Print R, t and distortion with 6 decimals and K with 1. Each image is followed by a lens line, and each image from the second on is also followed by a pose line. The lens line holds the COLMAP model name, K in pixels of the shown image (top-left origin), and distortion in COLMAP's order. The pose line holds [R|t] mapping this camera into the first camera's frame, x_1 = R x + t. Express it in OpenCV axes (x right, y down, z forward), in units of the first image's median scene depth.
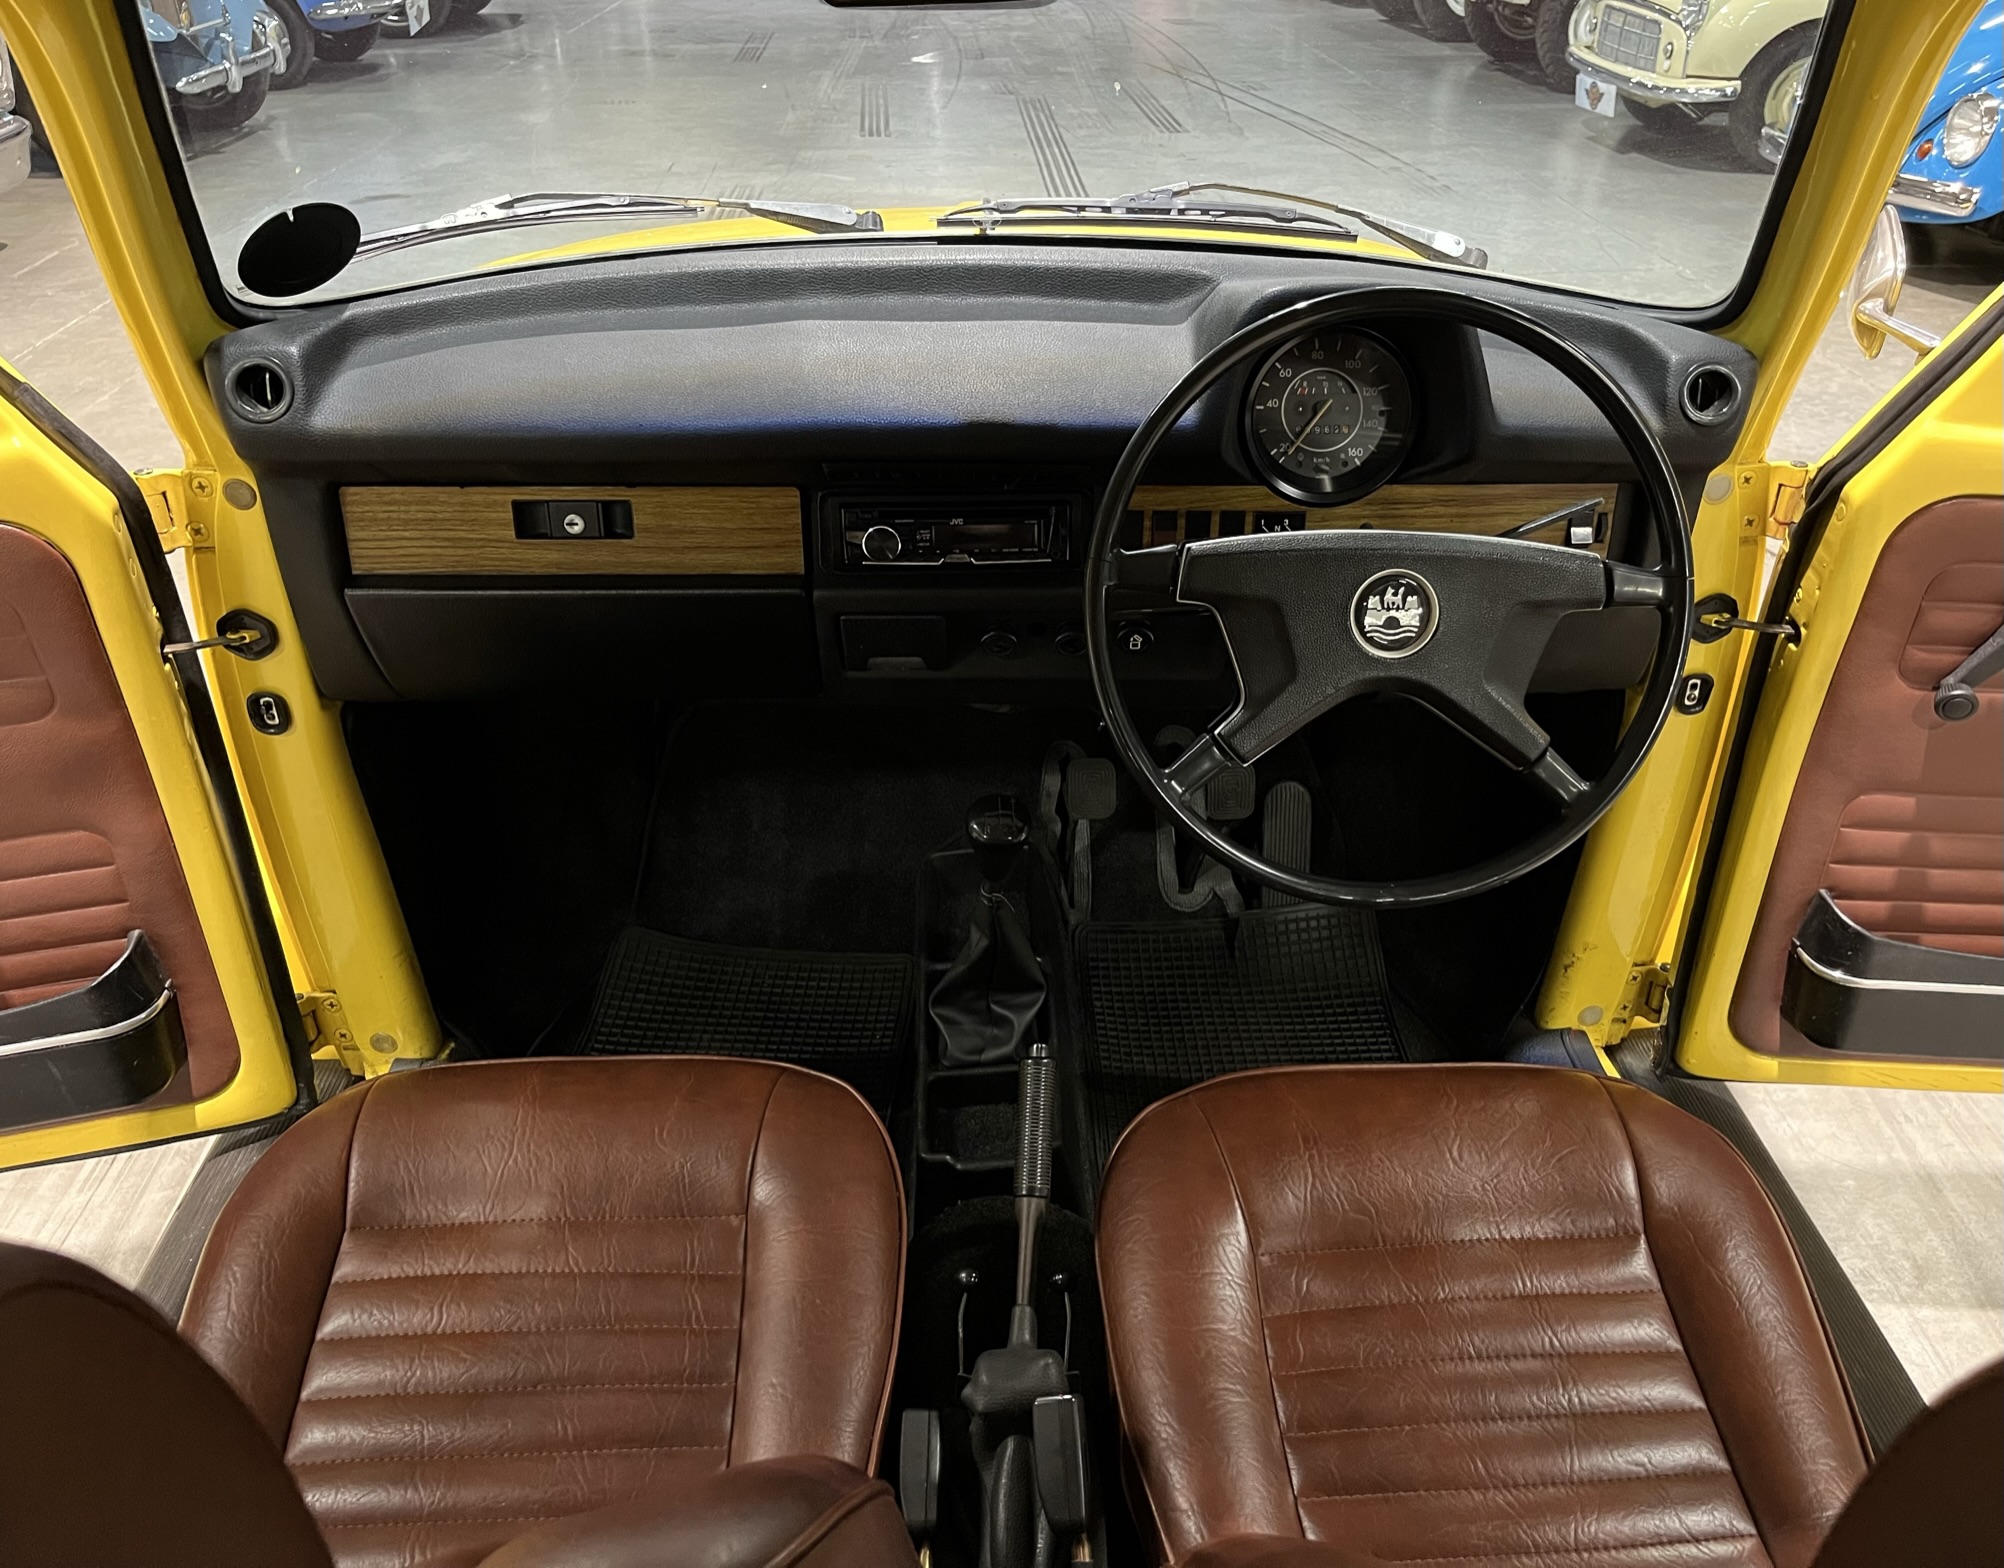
lens RADIAL K [[1602.5, 0, 1072.1], [0, 1602.5, 785.6], [0, 0, 1]] dist [0.017983, -0.019575]
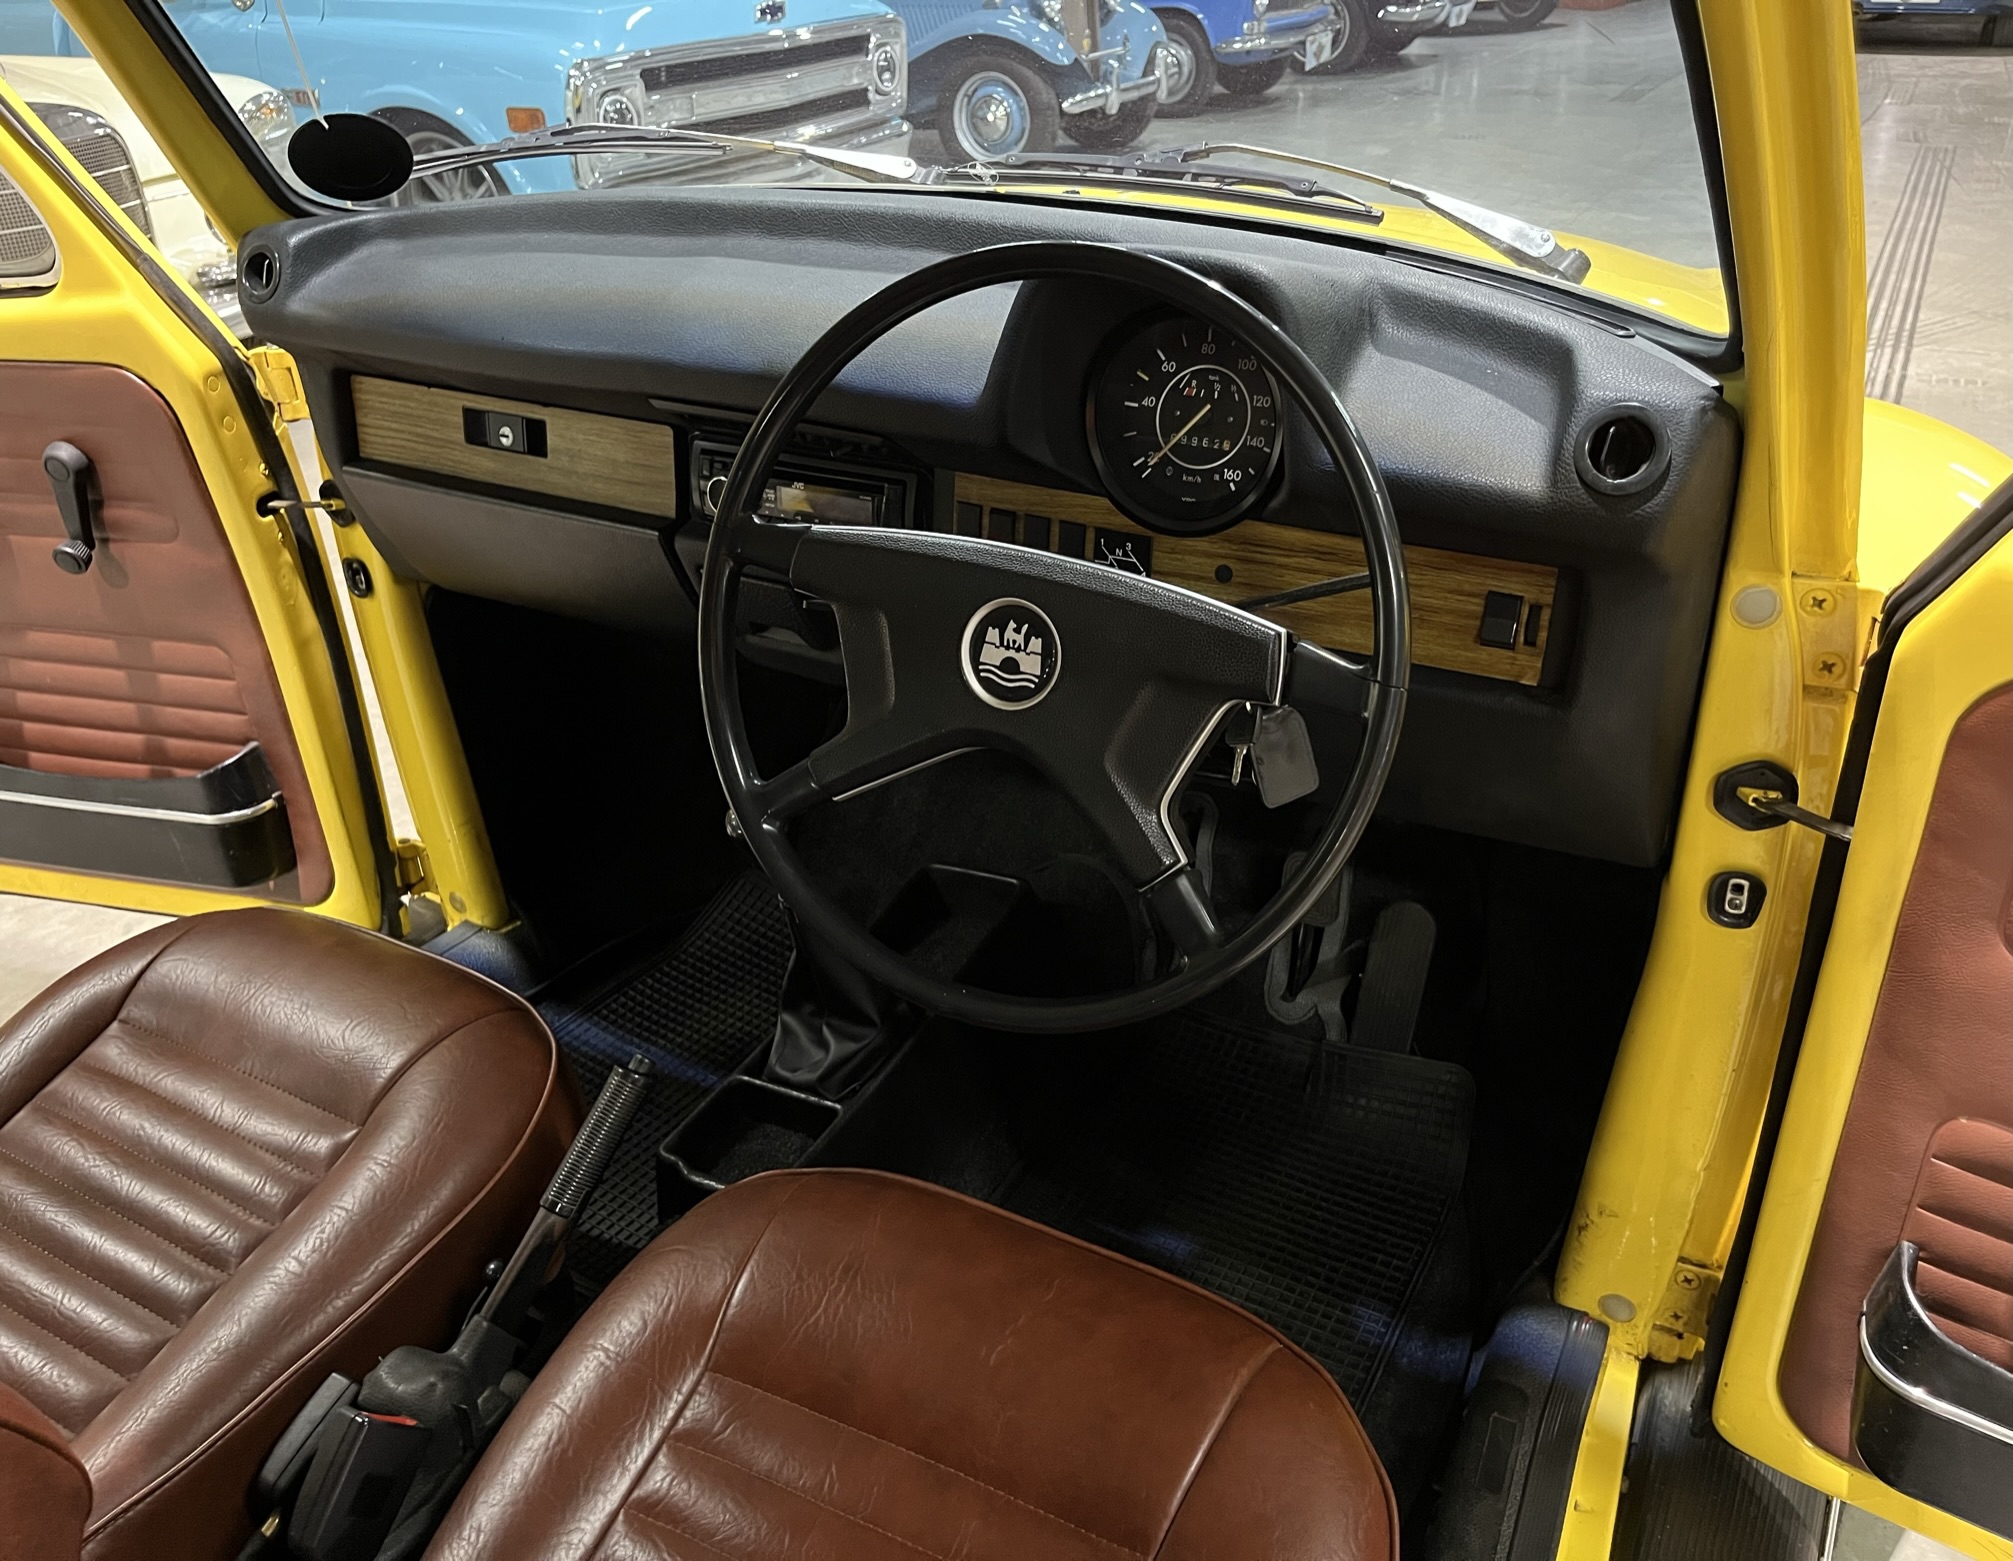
lens RADIAL K [[1609.7, 0, 1065.4], [0, 1609.7, 774.0], [0, 0, 1]] dist [0.017983, -0.019575]
pose [[0.847935, 0.224489, -0.480220, 0.487877], [-0.241009, 0.970120, 0.027949, -0.062095], [0.472146, 0.092038, 0.876703, 0.258255]]
